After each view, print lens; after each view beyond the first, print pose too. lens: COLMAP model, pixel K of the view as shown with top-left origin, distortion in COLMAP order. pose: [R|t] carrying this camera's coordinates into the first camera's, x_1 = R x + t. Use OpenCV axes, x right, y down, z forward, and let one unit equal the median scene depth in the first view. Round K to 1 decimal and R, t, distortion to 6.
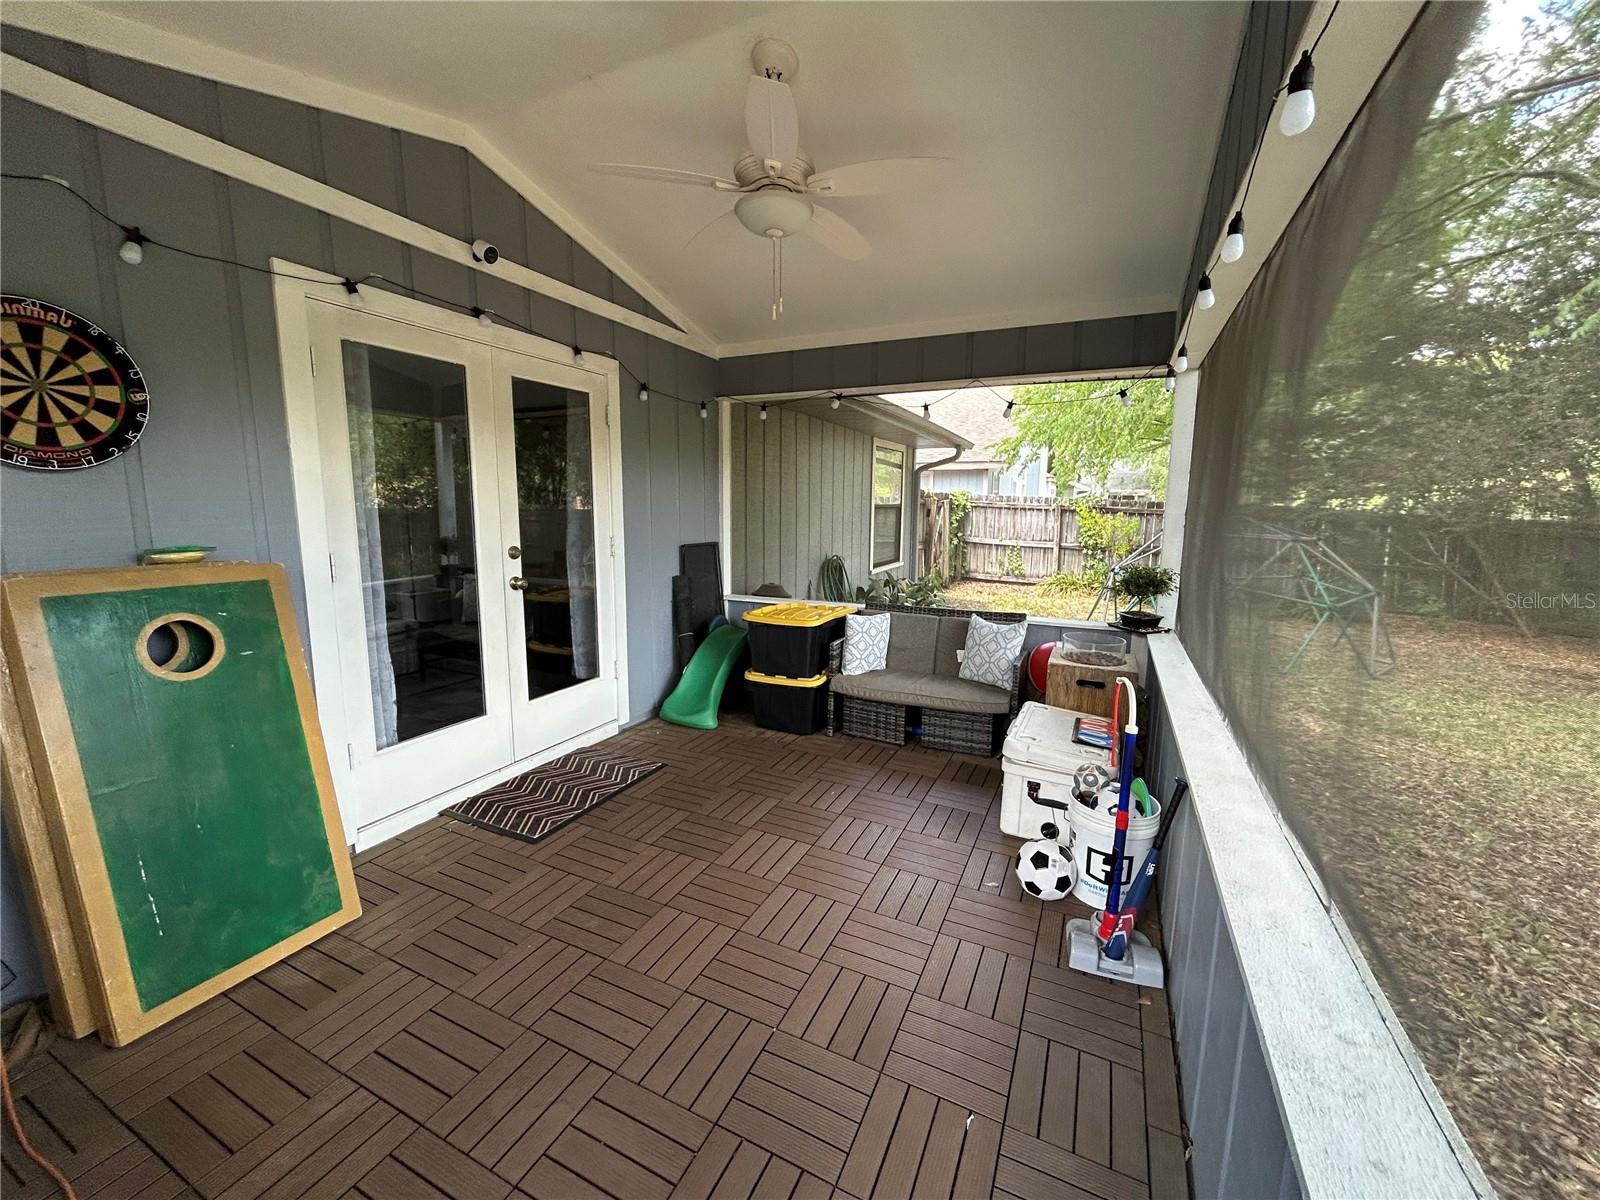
lens RADIAL K [[649.9, 0, 794.1], [0, 649.9, 600.9], [0, 0, 1]] dist [0.011083, 0.000393]
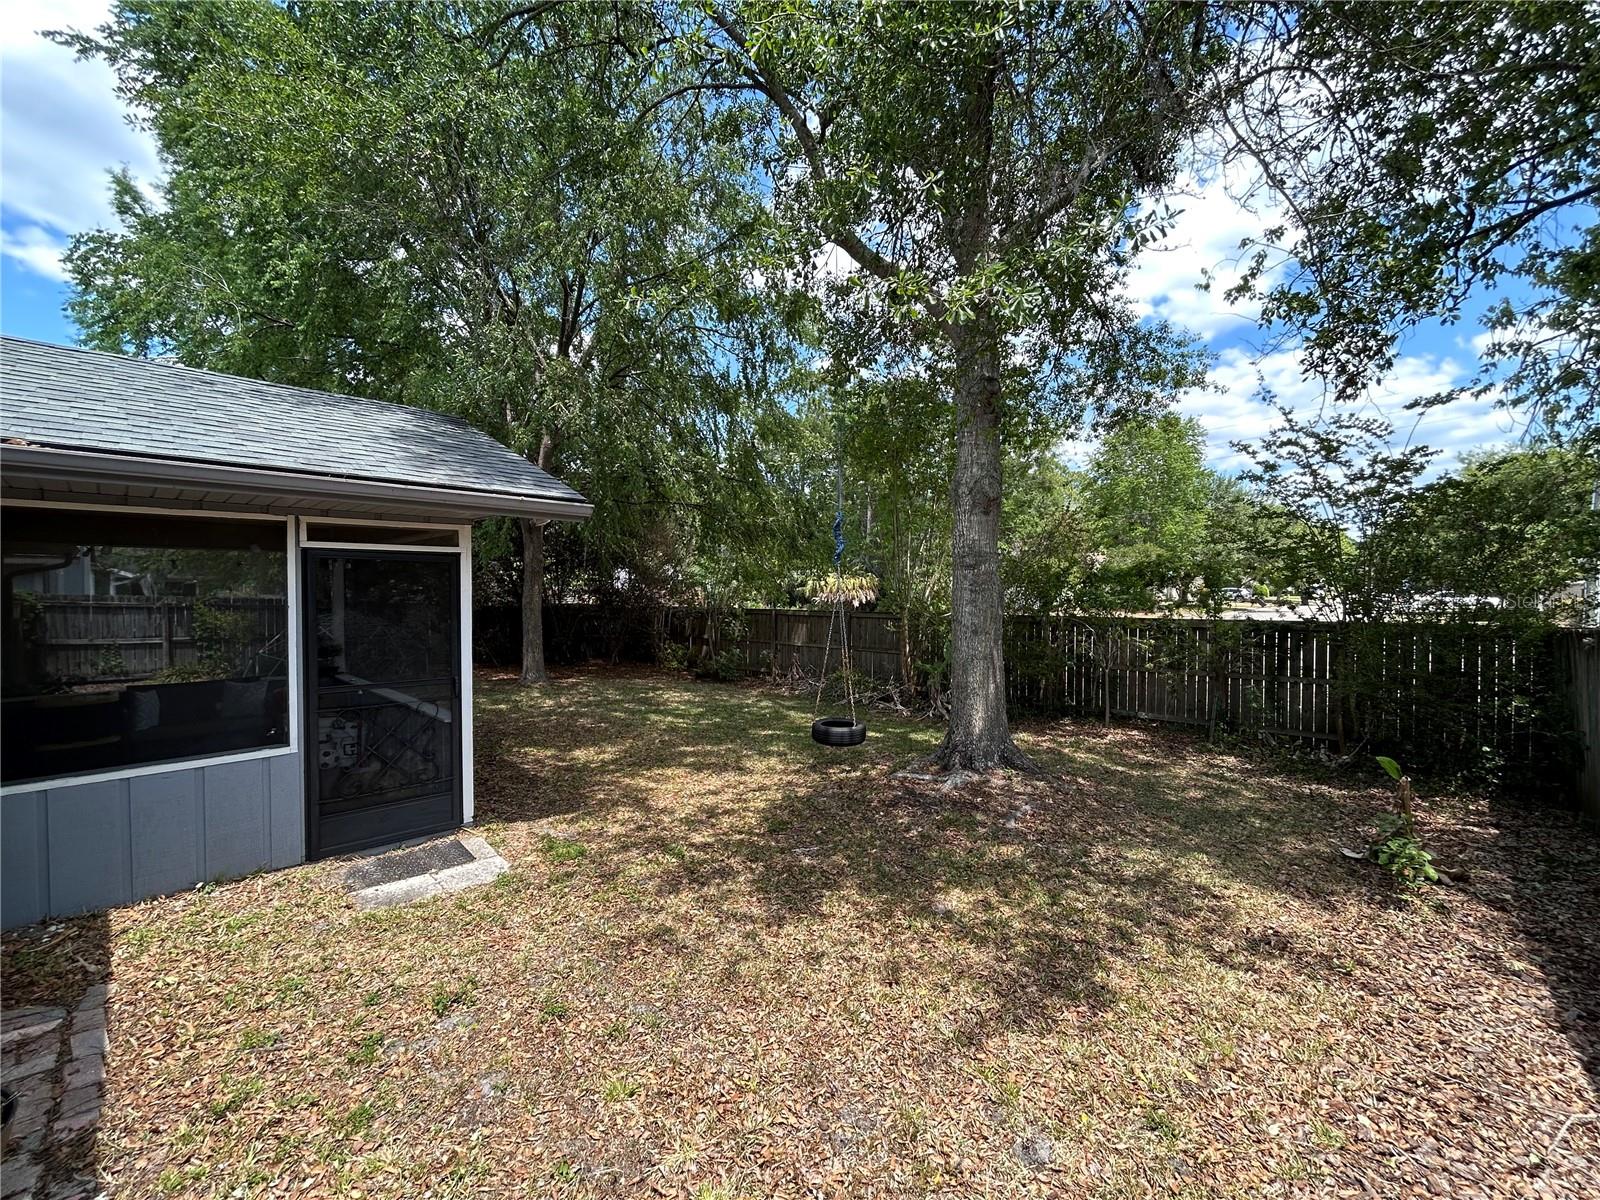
lens RADIAL K [[649.9, 0, 797.9], [0, 649.9, 596.4], [0, 0, 1]] dist [0.011083, 0.000393]
pose [[0.313423, -0.020420, 0.949394, -0.304657], [0.143400, 0.989322, -0.026062, 0.021219], [-0.938724, 0.144311, 0.313005, -0.342871]]
